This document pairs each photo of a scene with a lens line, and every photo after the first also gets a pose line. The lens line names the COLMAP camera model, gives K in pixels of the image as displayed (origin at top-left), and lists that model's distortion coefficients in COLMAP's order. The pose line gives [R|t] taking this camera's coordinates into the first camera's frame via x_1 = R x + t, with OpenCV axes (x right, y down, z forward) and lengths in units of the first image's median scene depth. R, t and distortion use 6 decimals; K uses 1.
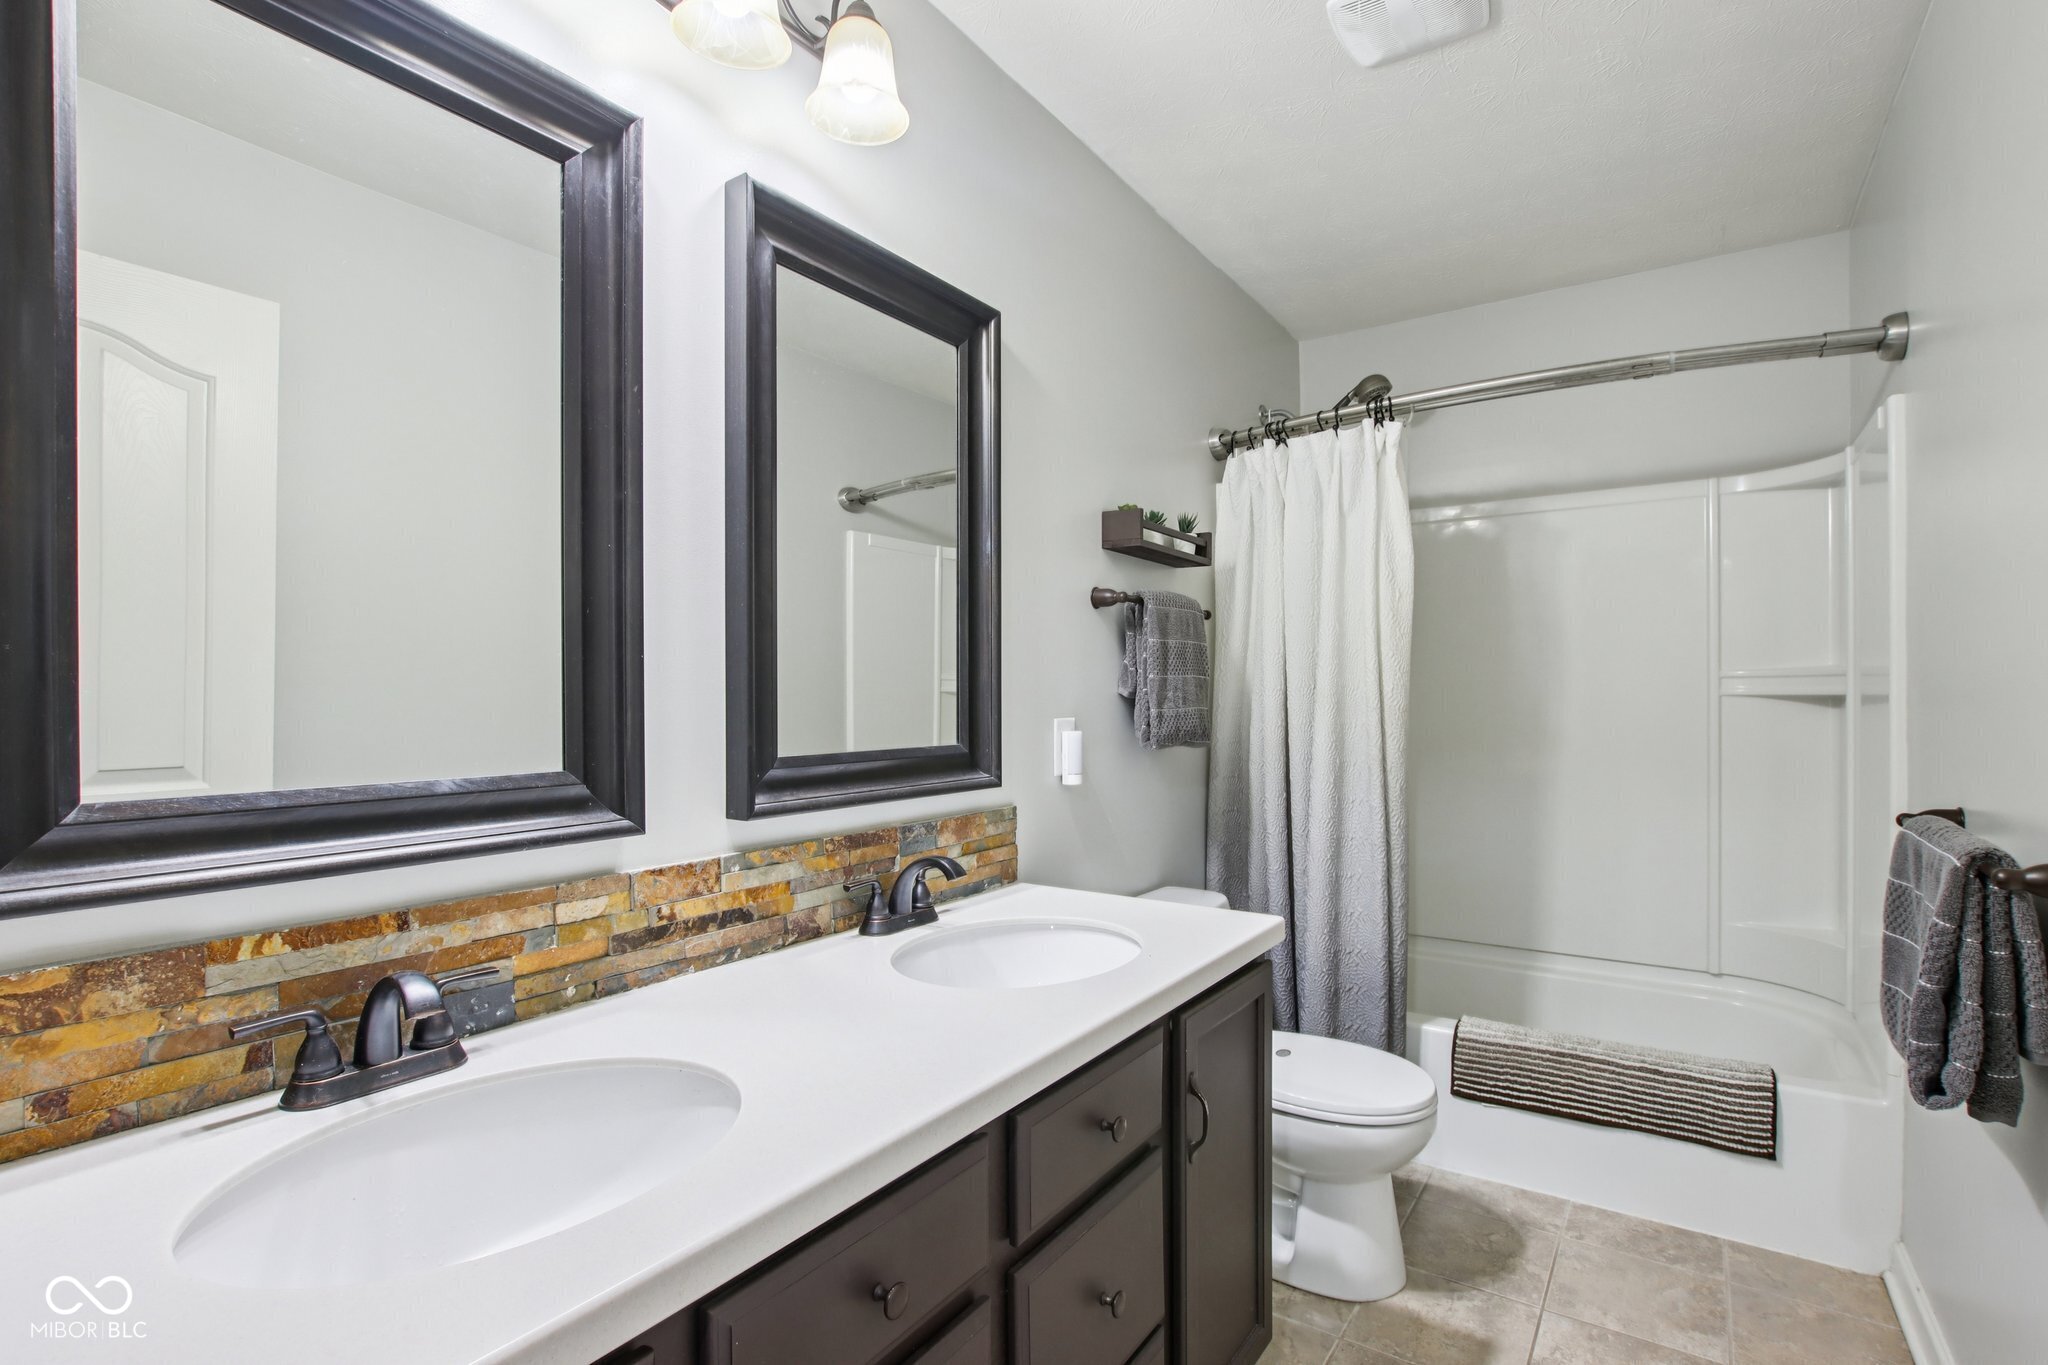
lens RADIAL K [[966.0, 0, 1032.0], [0, 966.0, 687.4], [0, 0, 1]] dist [-0.015538, 0.001494]
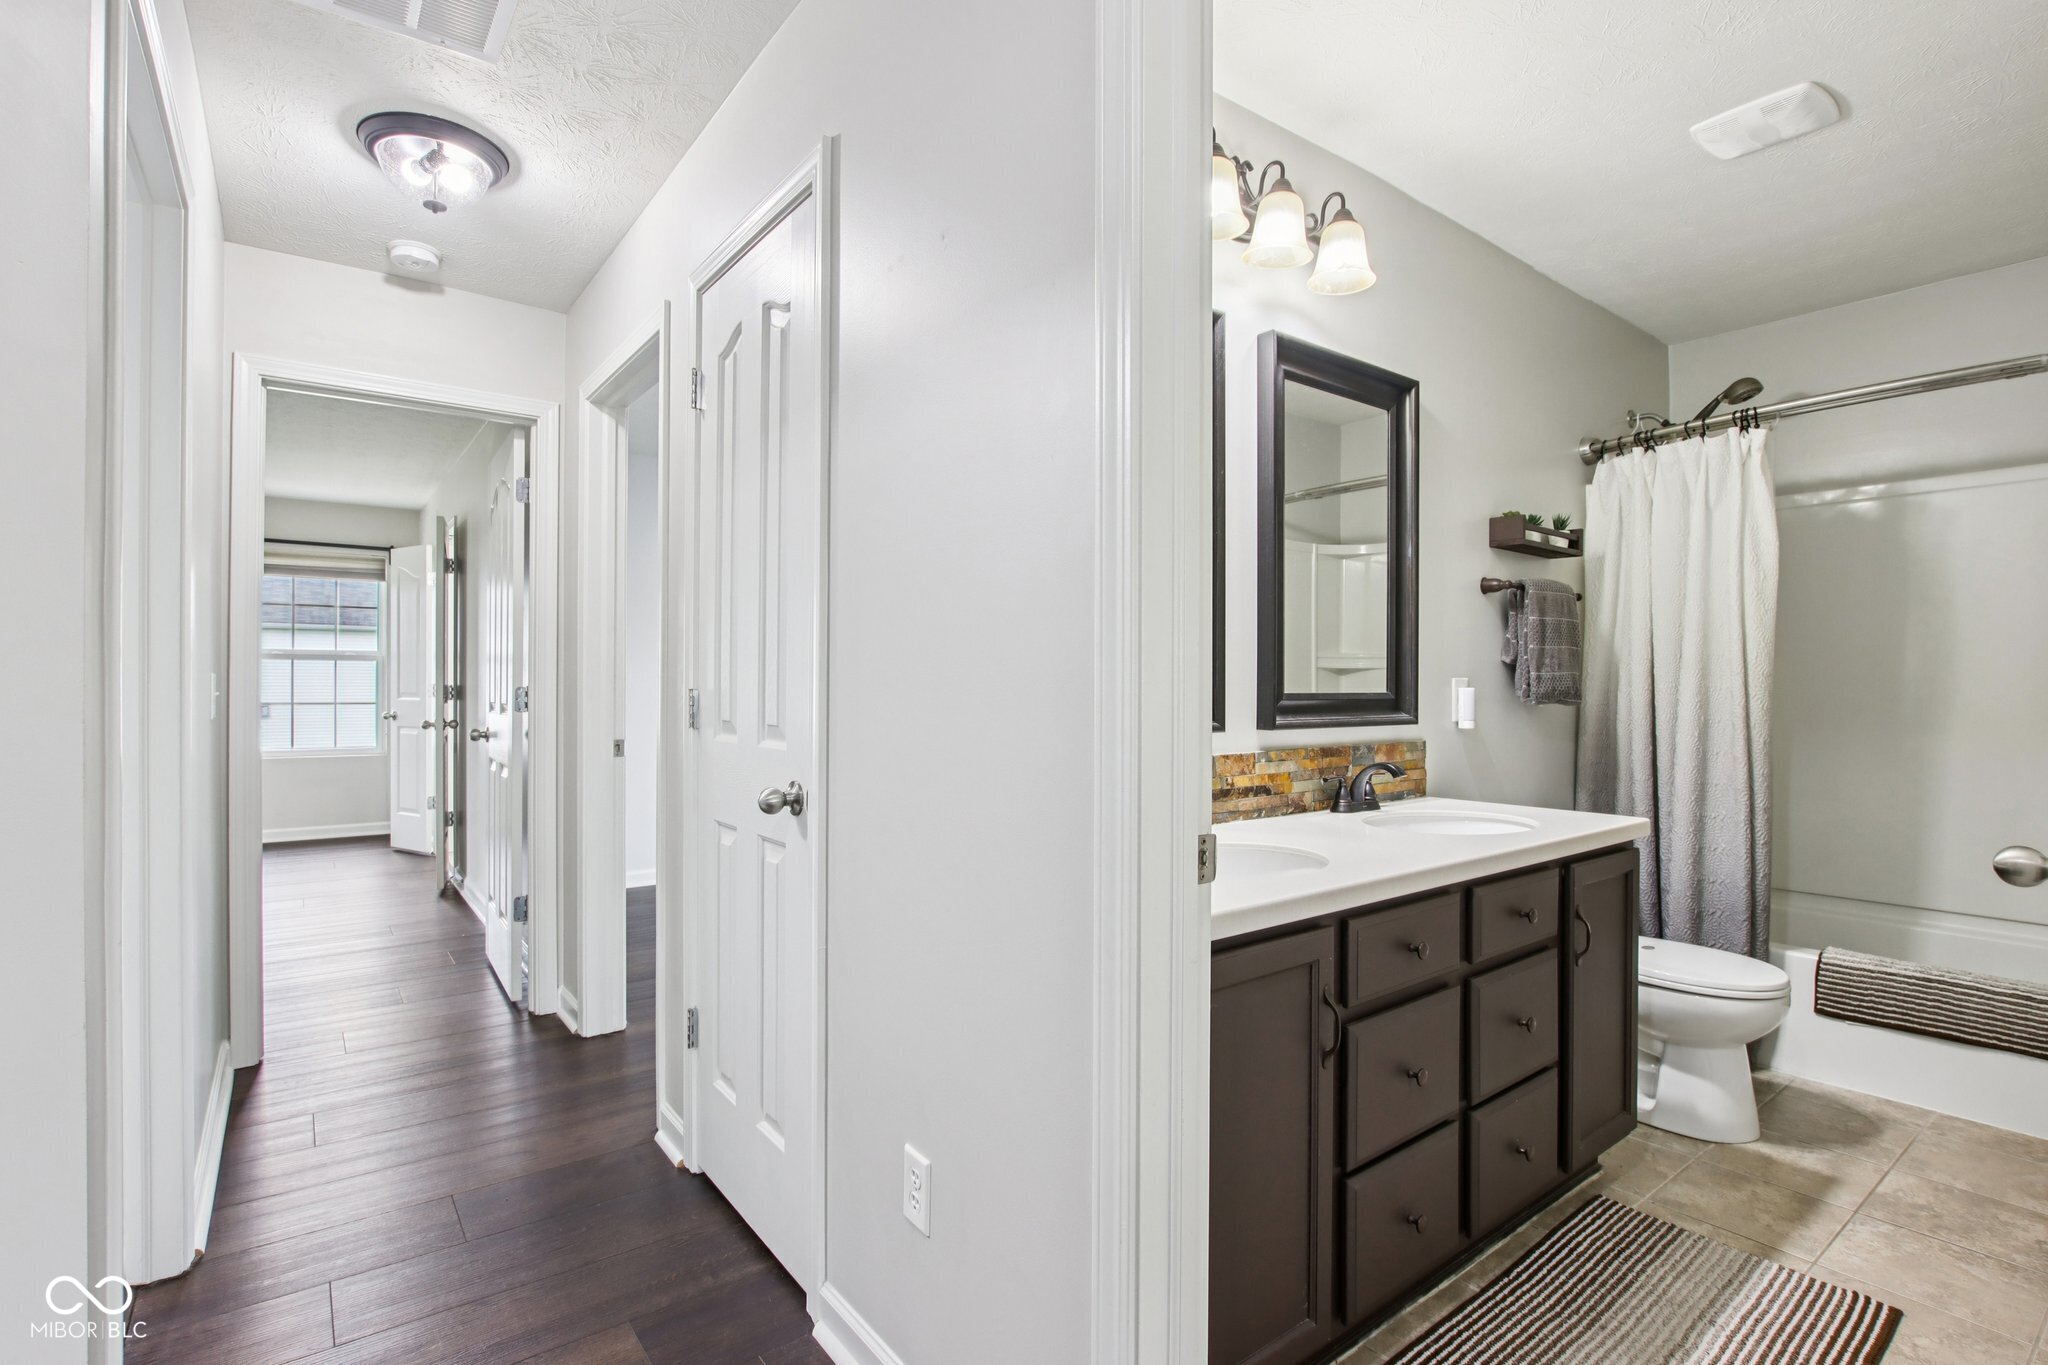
lens RADIAL K [[966.0, 0, 1032.0], [0, 966.0, 687.4], [0, 0, 1]] dist [-0.015538, 0.001494]
pose [[0.950072, 0.004627, -0.311997, -0.105718], [-0.001653, 0.999951, 0.009794, 0.031007], [0.312027, -0.008789, 0.950033, -0.406456]]
